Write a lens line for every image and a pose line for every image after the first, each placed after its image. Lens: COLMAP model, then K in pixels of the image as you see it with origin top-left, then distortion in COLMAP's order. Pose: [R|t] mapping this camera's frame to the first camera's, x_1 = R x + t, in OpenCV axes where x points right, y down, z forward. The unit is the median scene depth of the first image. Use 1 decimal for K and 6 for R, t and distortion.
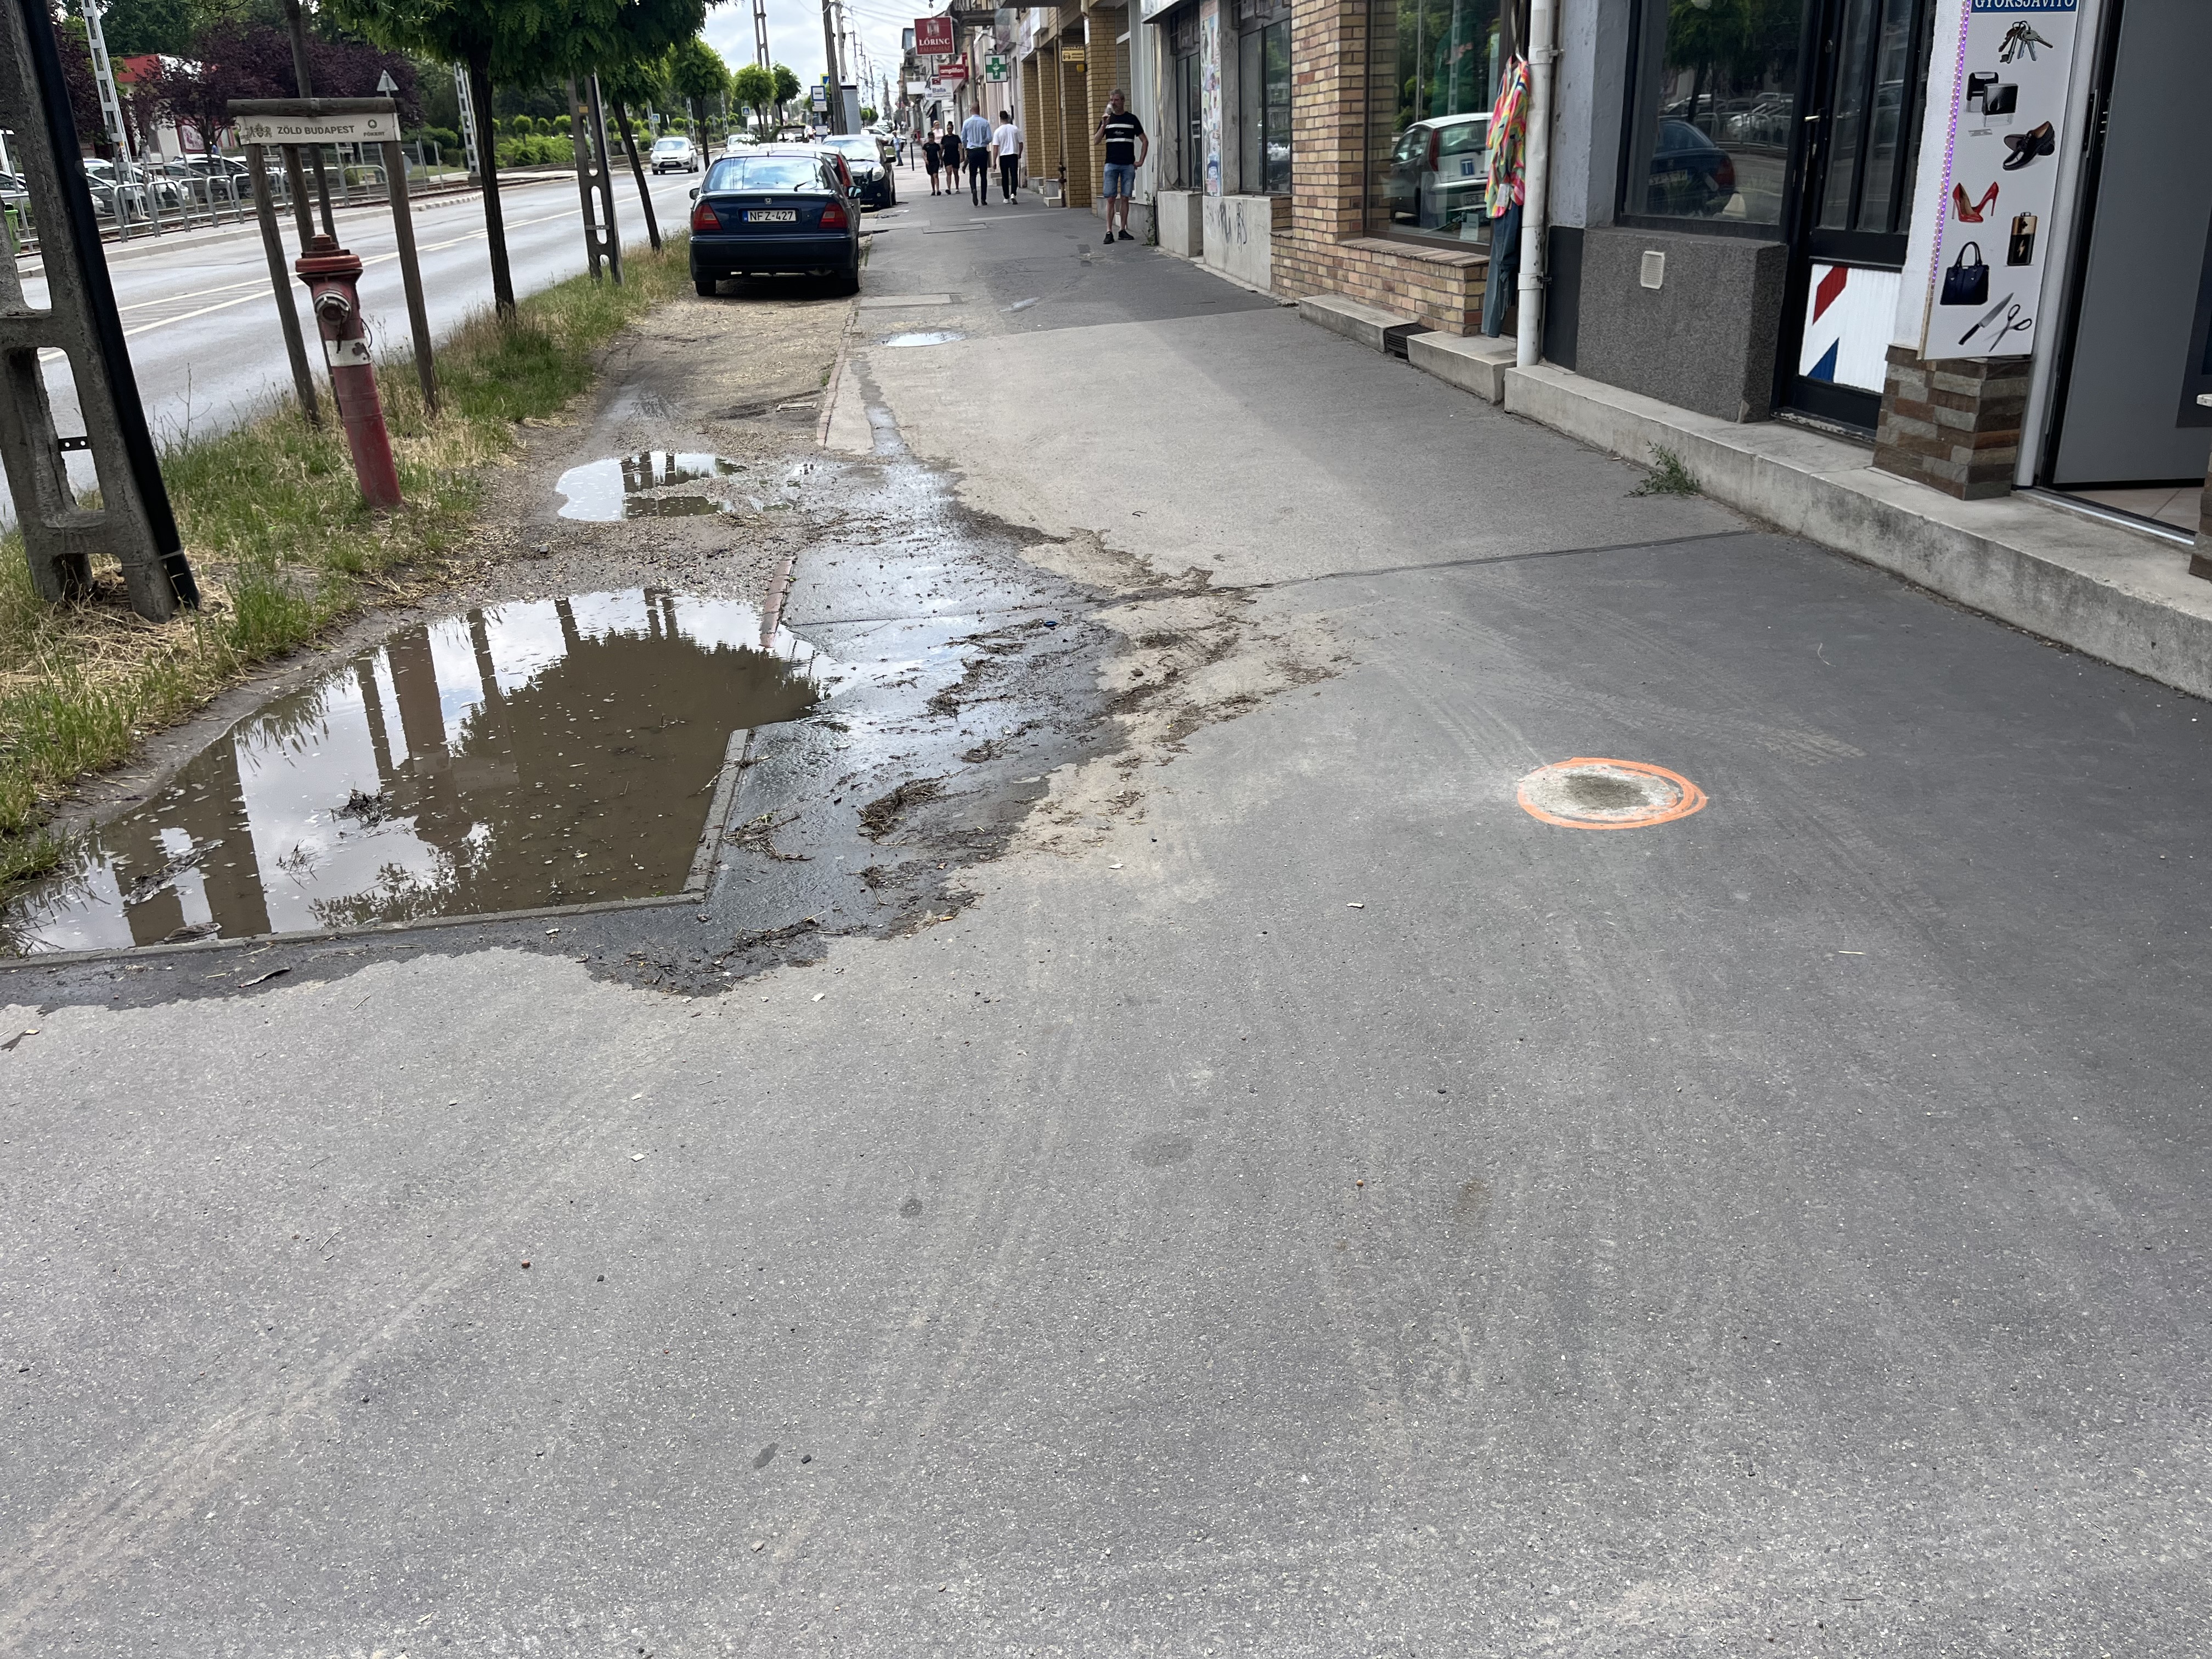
lens RADIAL K [[1671.2, 0, 1106.0], [0, 1671.2, 829.5], [0, 0, 1]] dist [0.058180, -0.104961]
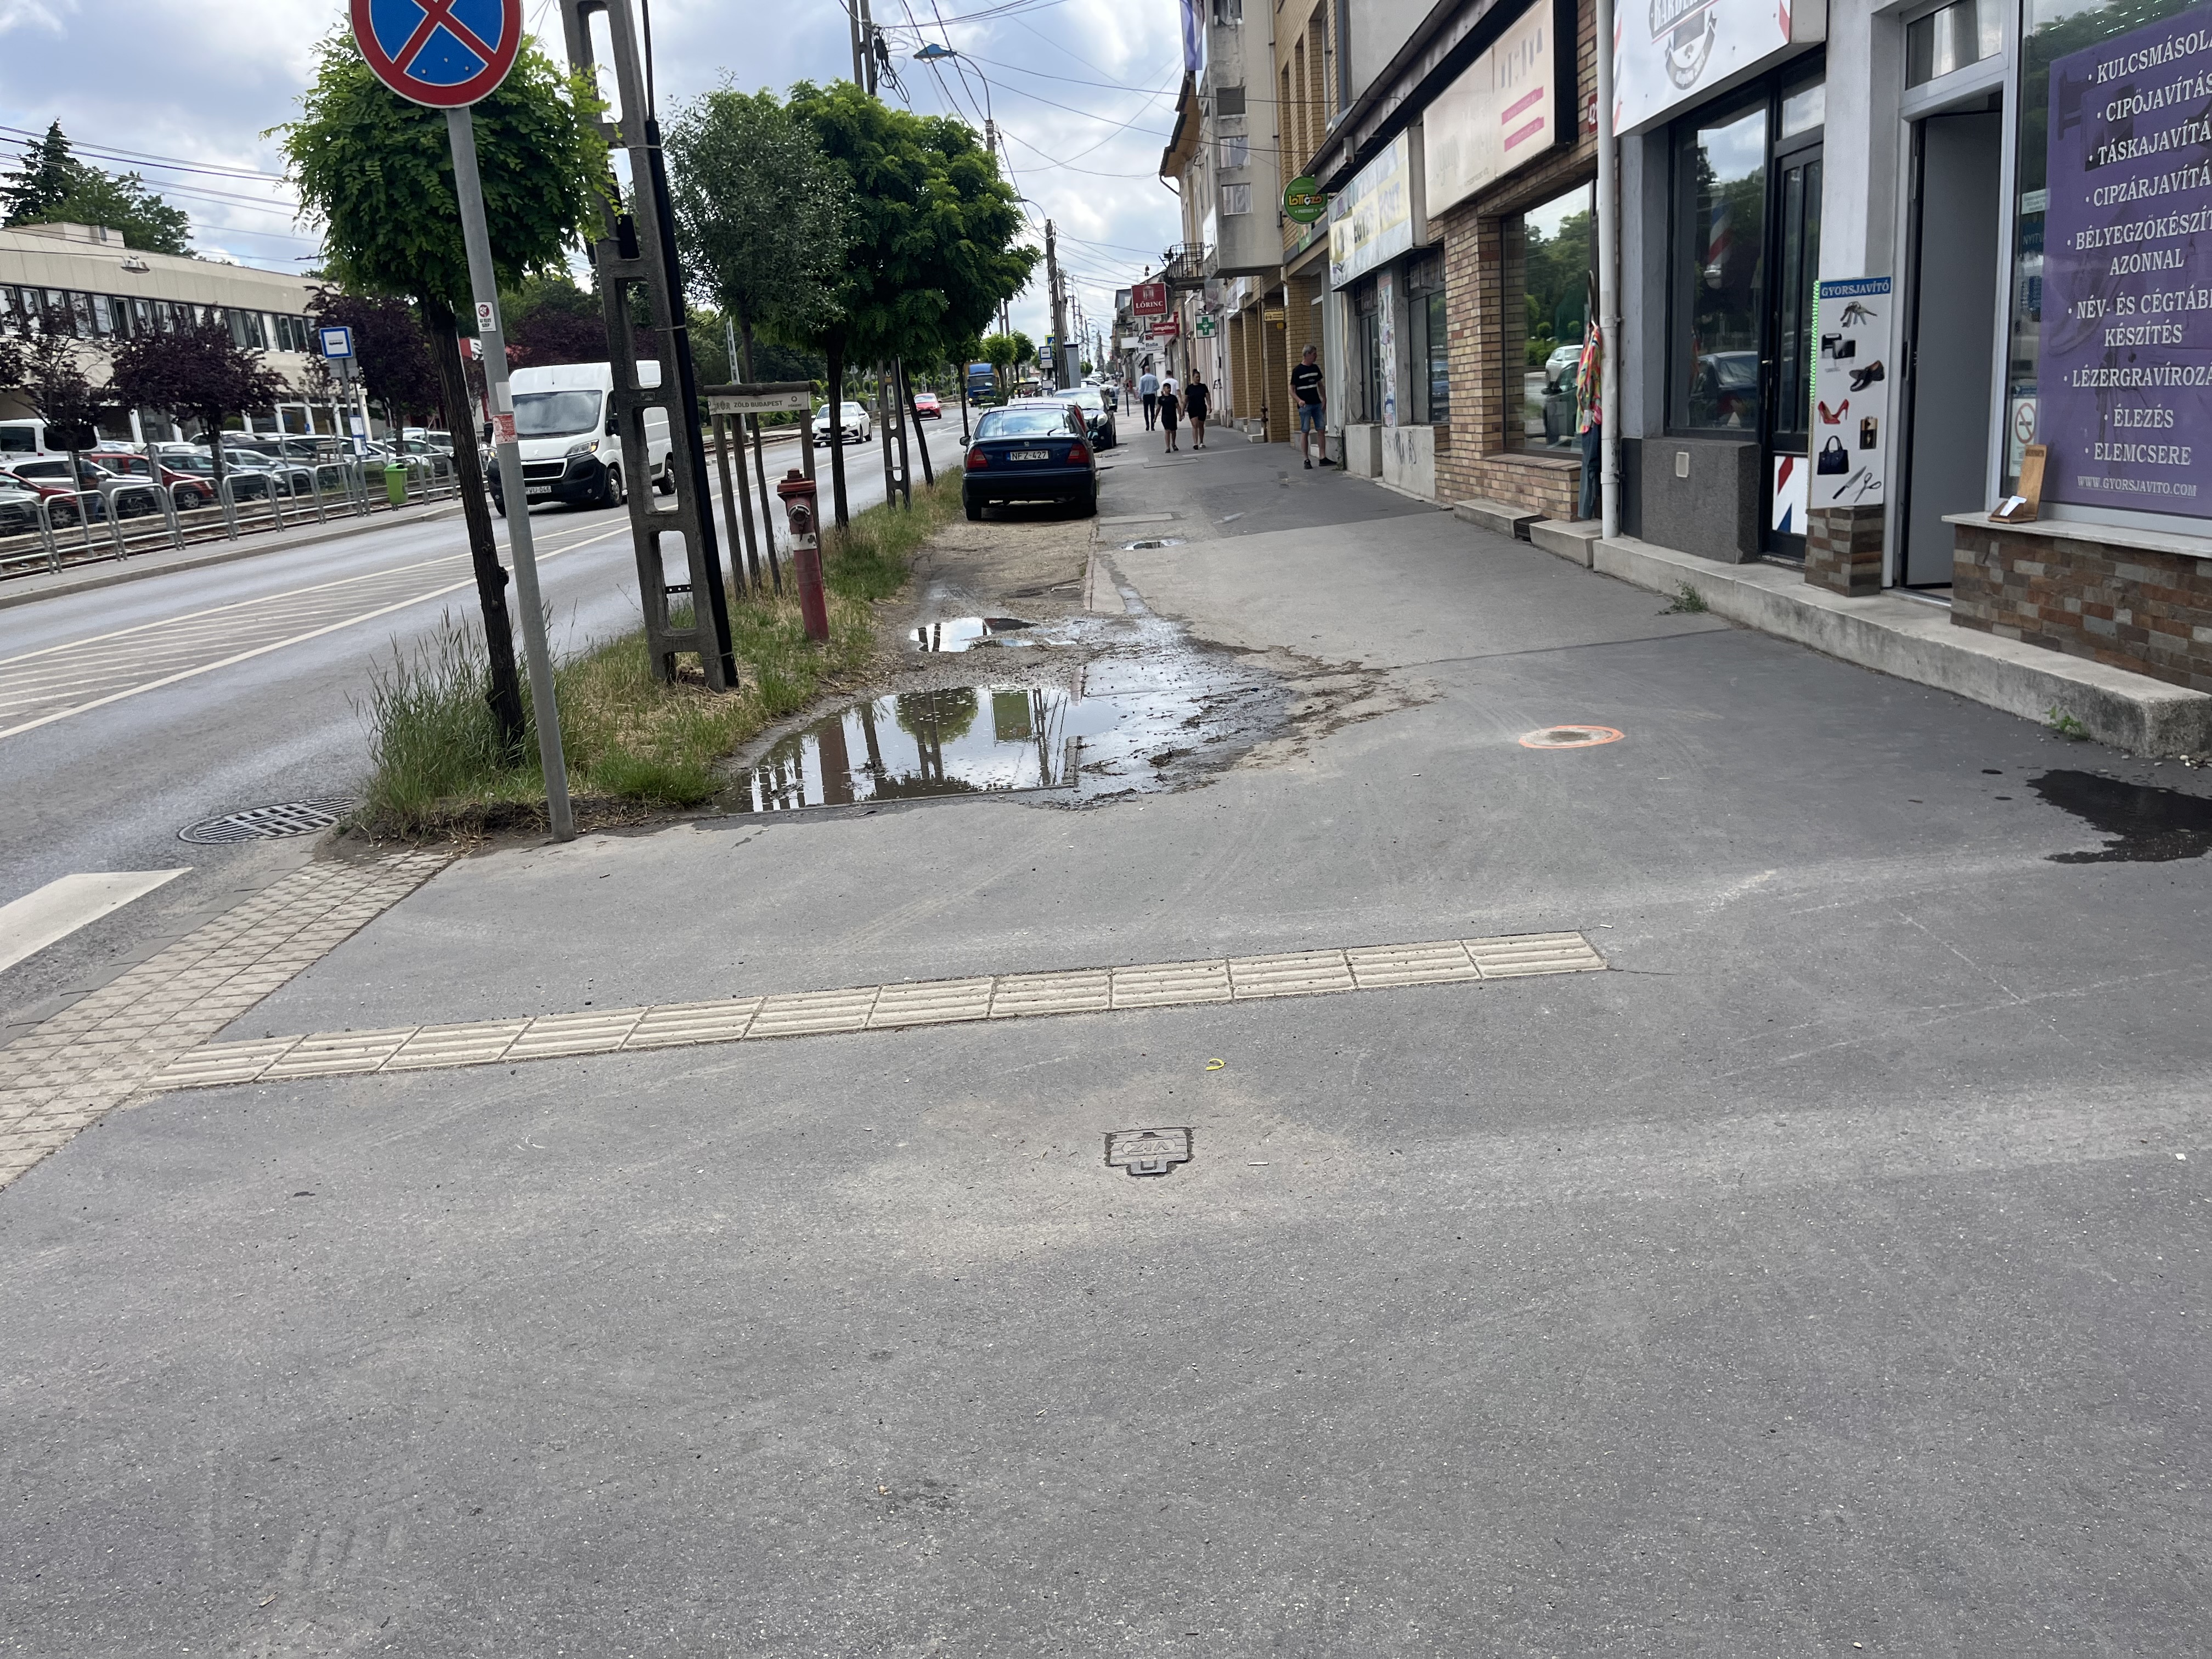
lens RADIAL K [[1638.6, 0, 1106.0], [0, 1638.6, 829.5], [0, 0, 1]] dist [0.062519, -0.193436]
pose [[0.992479, -0.004821, -0.122321, 0.010143], [-0.010509, 0.992180, -0.124370, 0.130271], [0.121964, 0.124720, 0.984667, -0.335571]]
